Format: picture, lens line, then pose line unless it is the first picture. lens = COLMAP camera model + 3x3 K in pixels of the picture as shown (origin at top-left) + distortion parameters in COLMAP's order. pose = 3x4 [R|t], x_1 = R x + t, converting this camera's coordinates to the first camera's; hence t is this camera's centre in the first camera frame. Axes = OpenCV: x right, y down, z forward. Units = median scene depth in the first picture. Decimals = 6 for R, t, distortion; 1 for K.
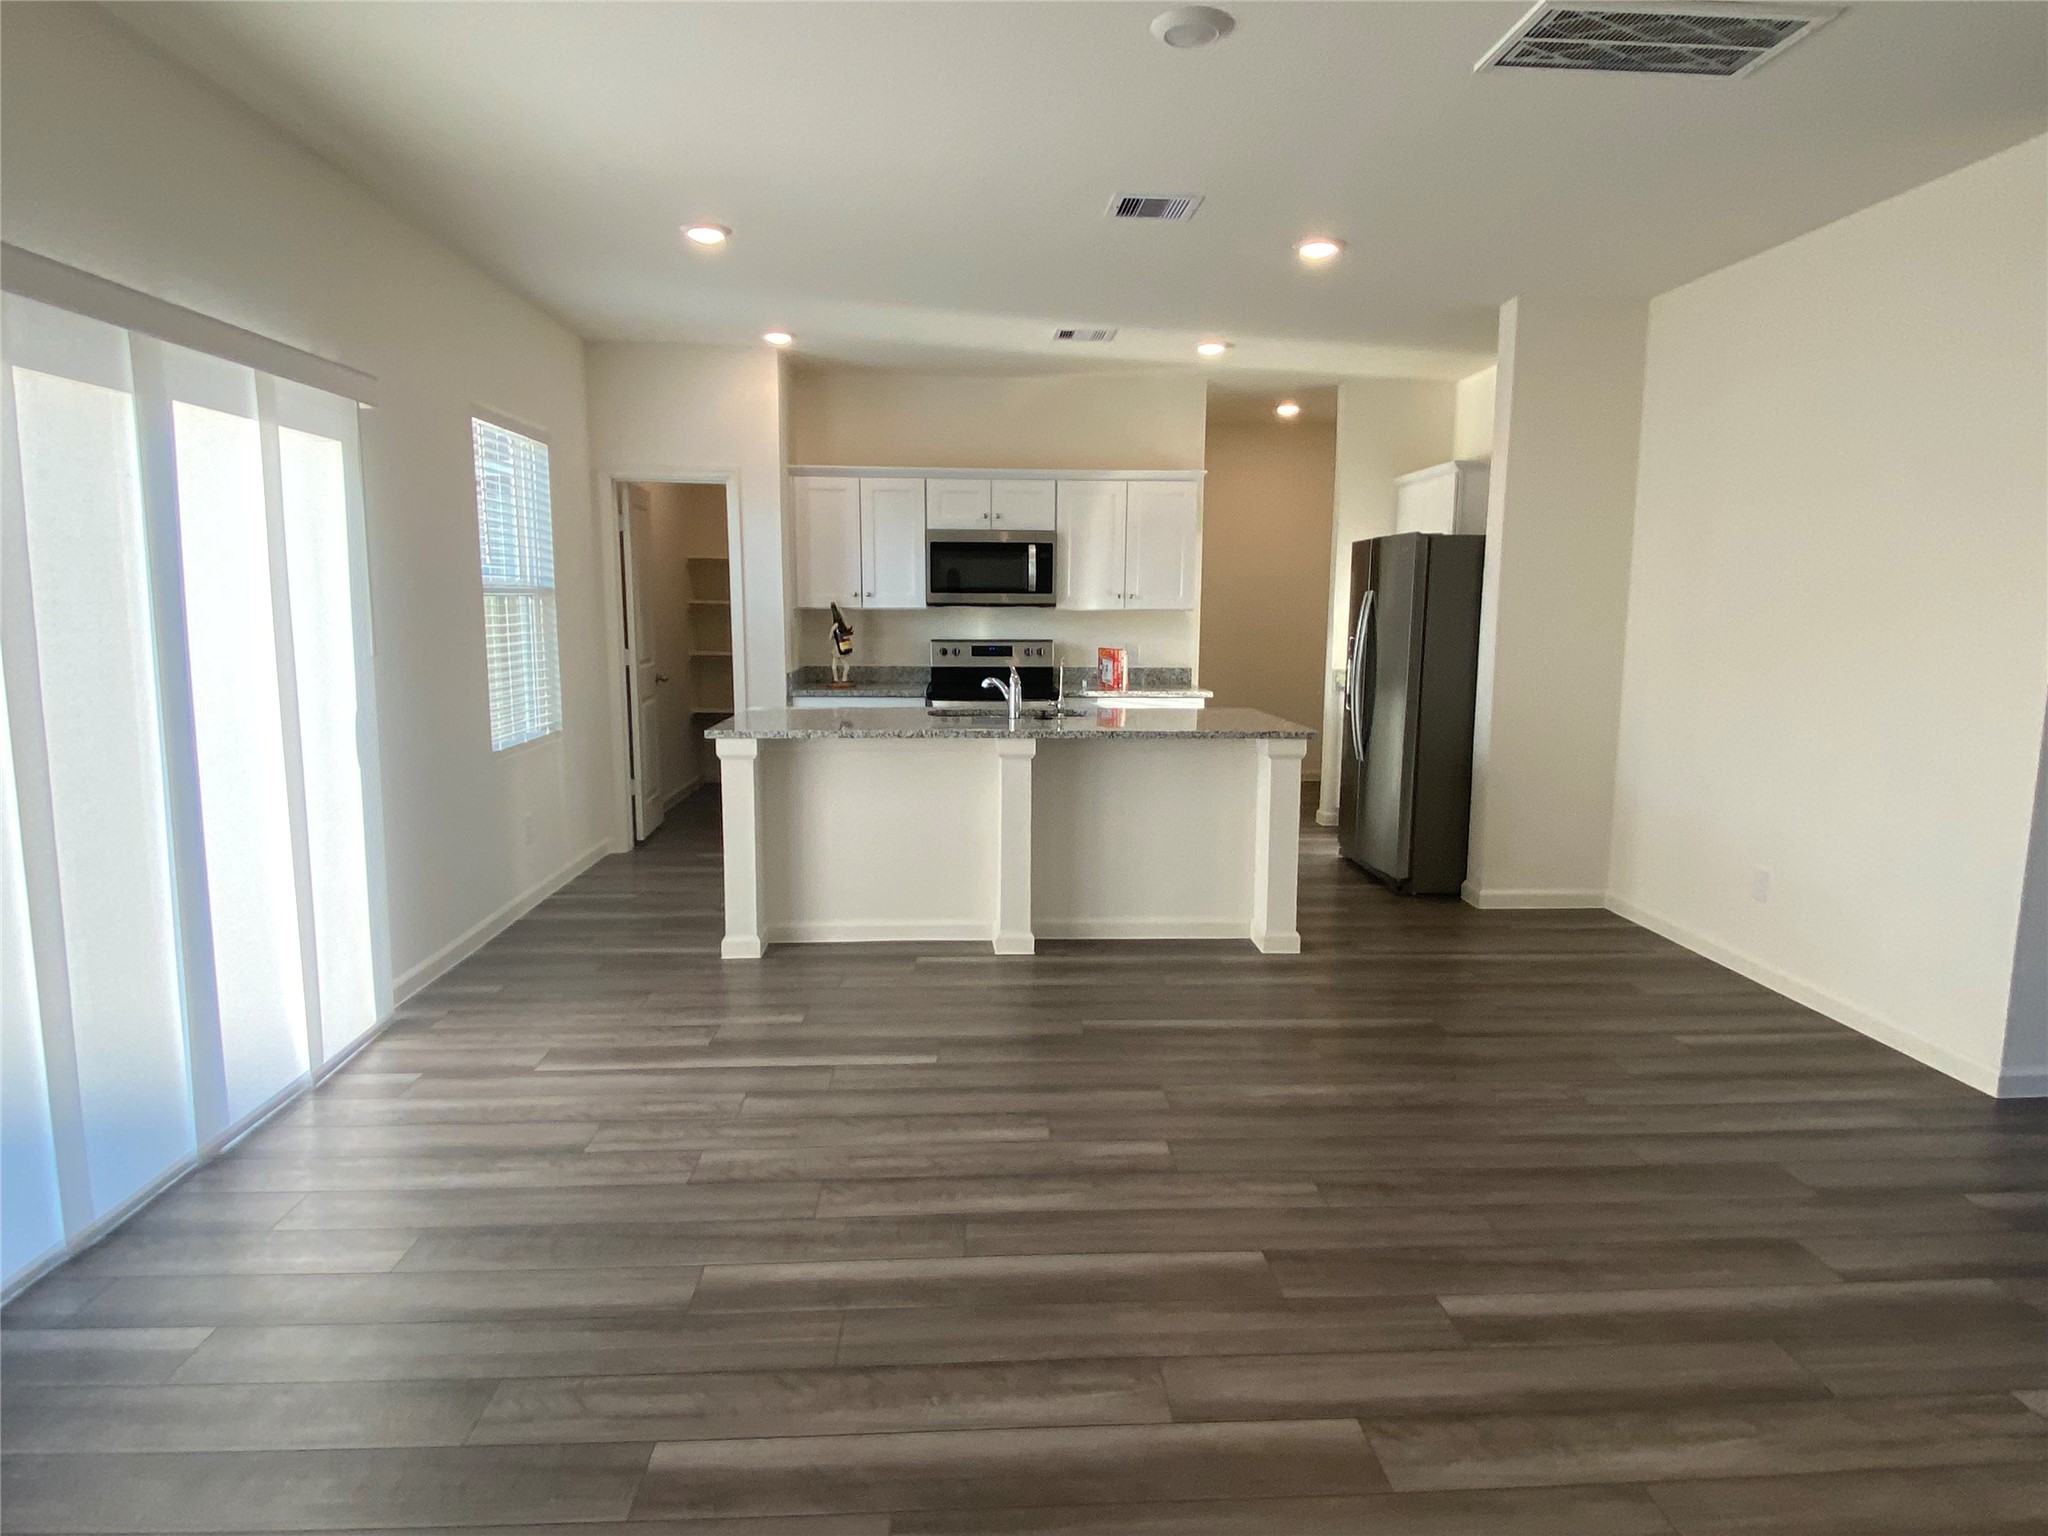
lens RADIAL K [[1182.6, 0, 1028.5], [0, 1182.6, 760.1], [0, 0, 1]] dist [0.100178, -0.105096]
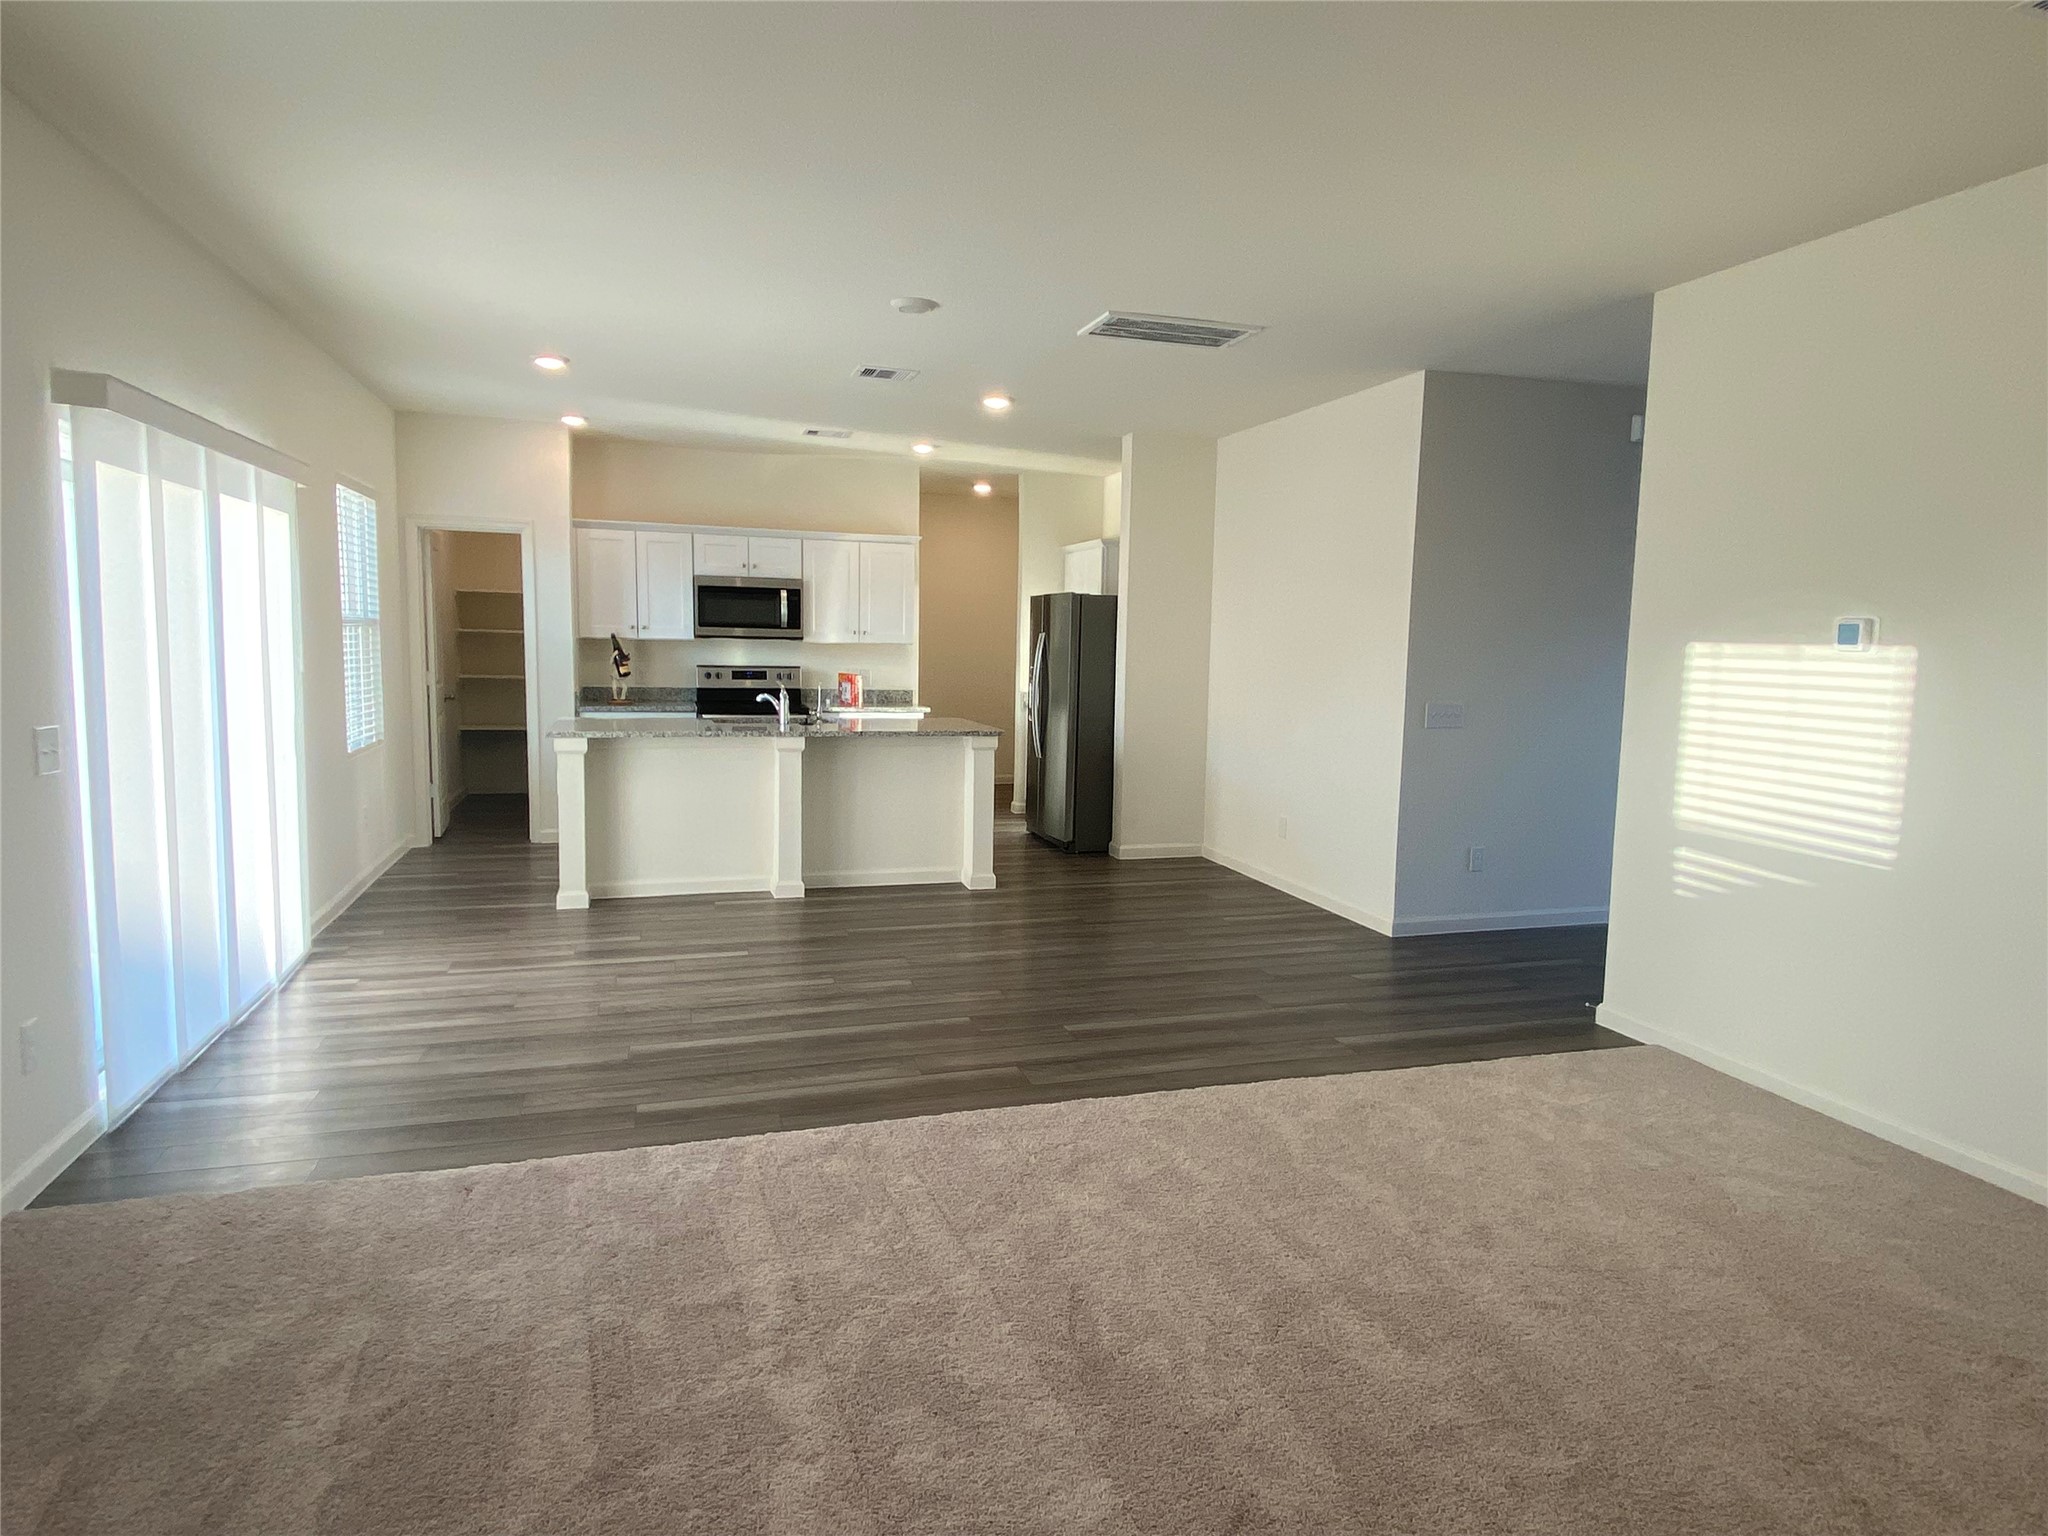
lens RADIAL K [[1182.6, 0, 1028.5], [0, 1182.6, 760.1], [0, 0, 1]] dist [0.100178, -0.105096]
pose [[0.970527, -0.011894, 0.240698, -0.055513], [0.018332, 0.999531, -0.024525, 0.035616], [-0.240293, 0.028215, 0.970290, -0.296133]]
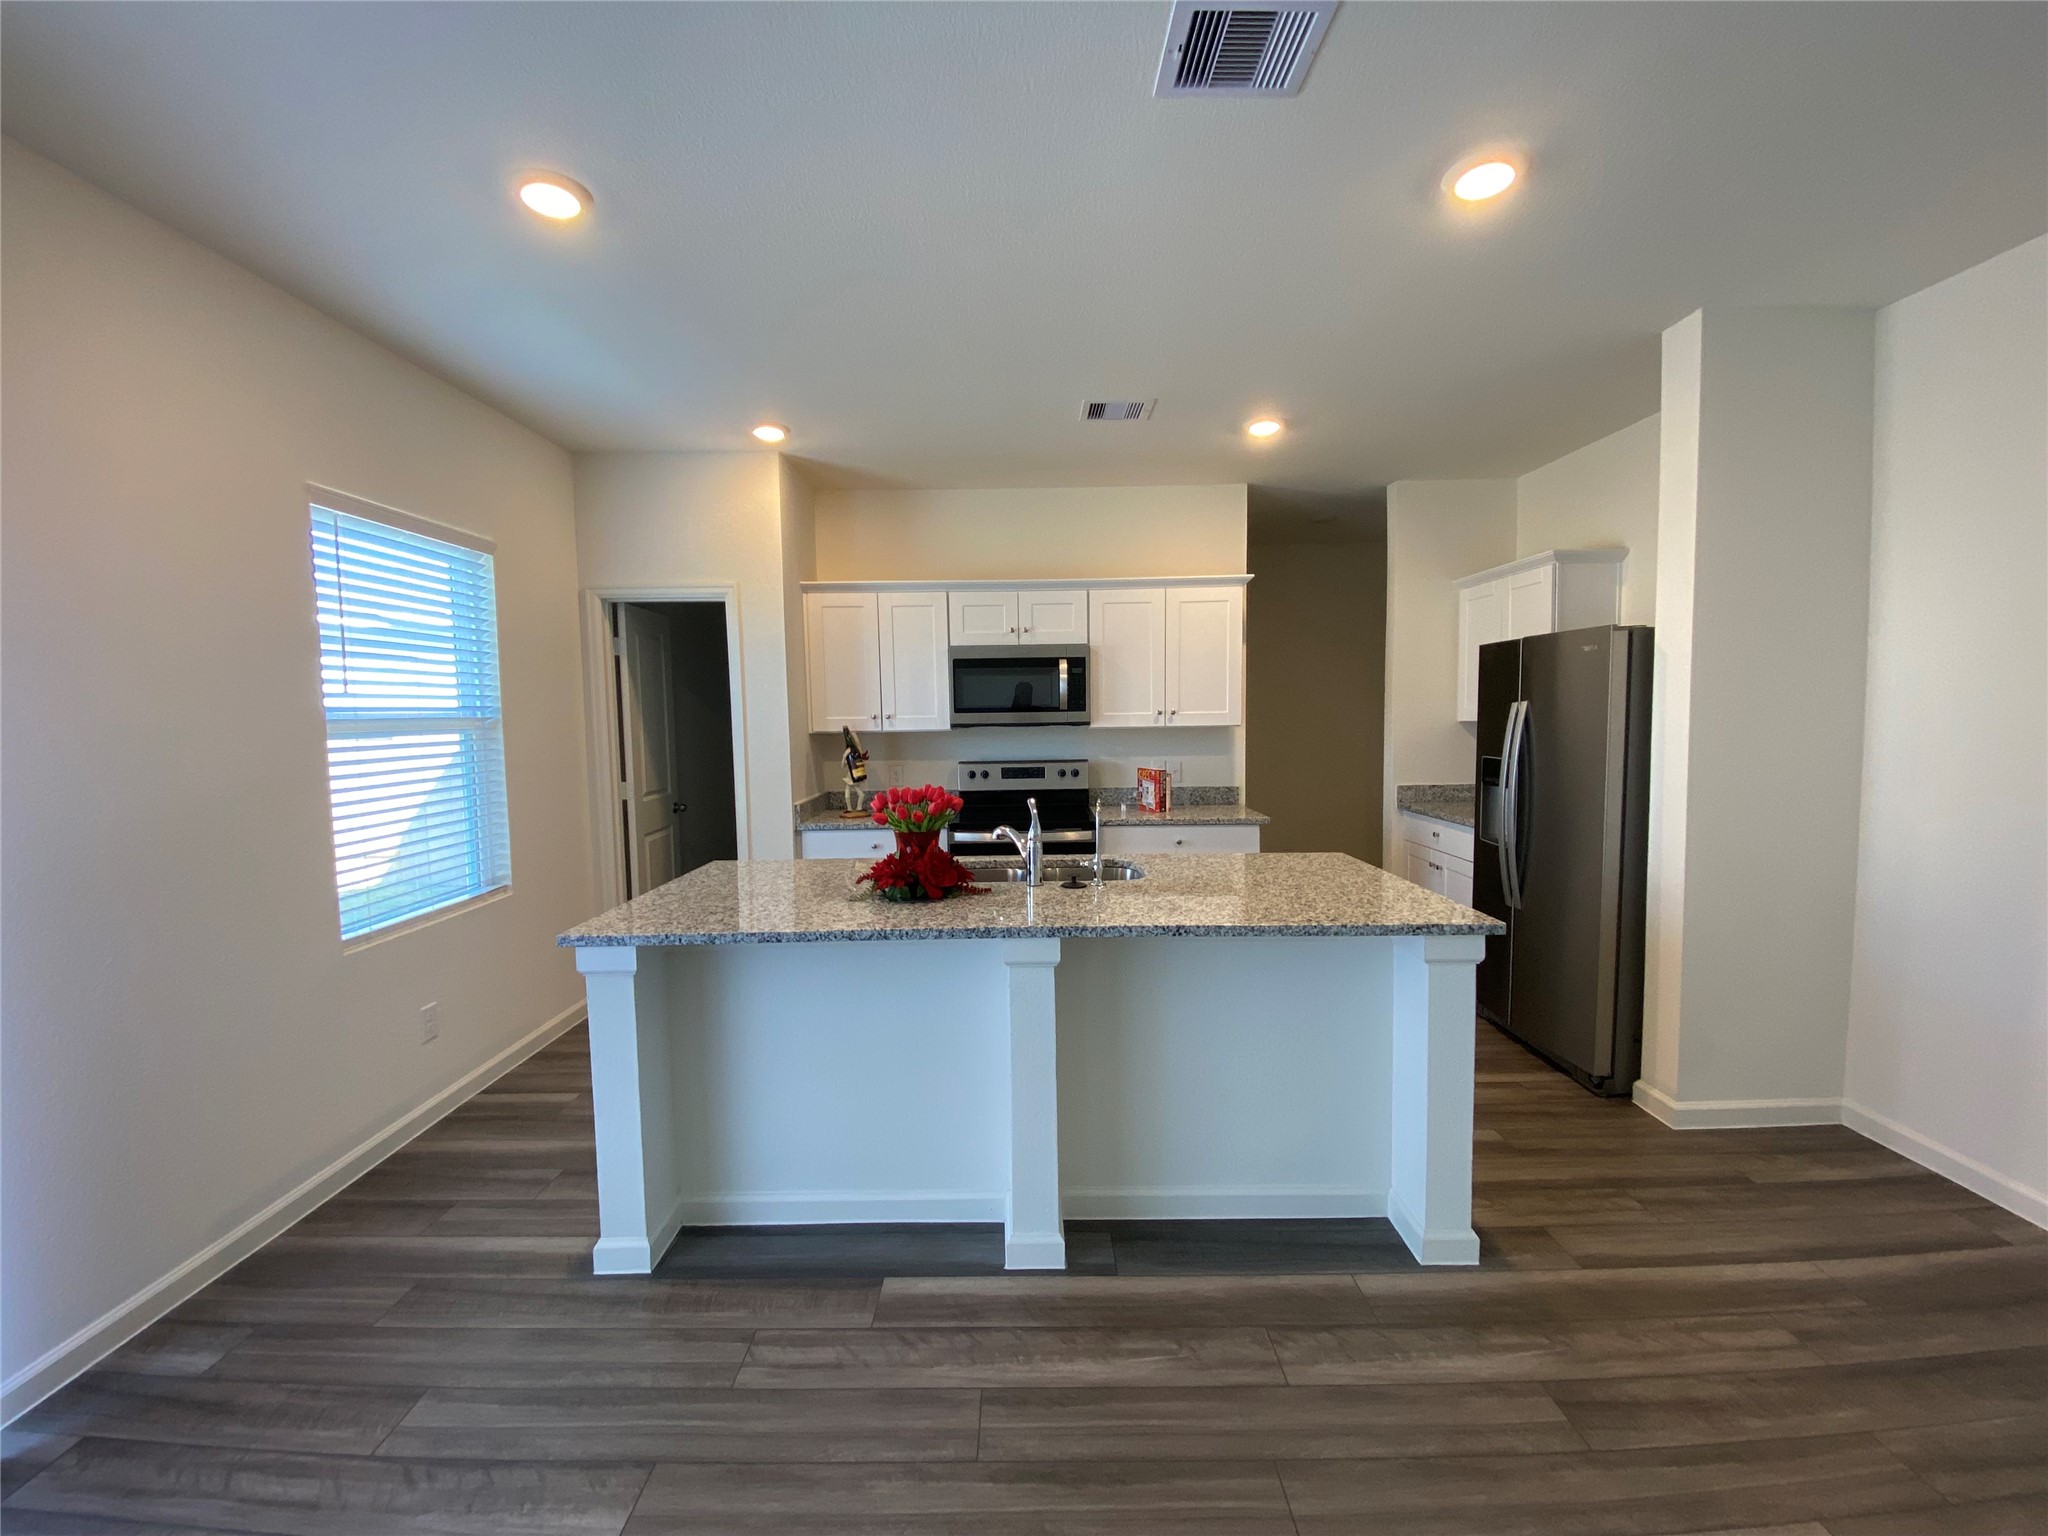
lens RADIAL K [[824.7, 0, 1031.7], [0, 824.7, 768.8], [0, 0, 1]] dist [0.001237, -0.013937]
pose [[0.998454, -0.017388, -0.052786, 0.012250], [0.013855, 0.997686, -0.066569, -0.060755], [0.053821, 0.065735, 0.996385, 0.409930]]
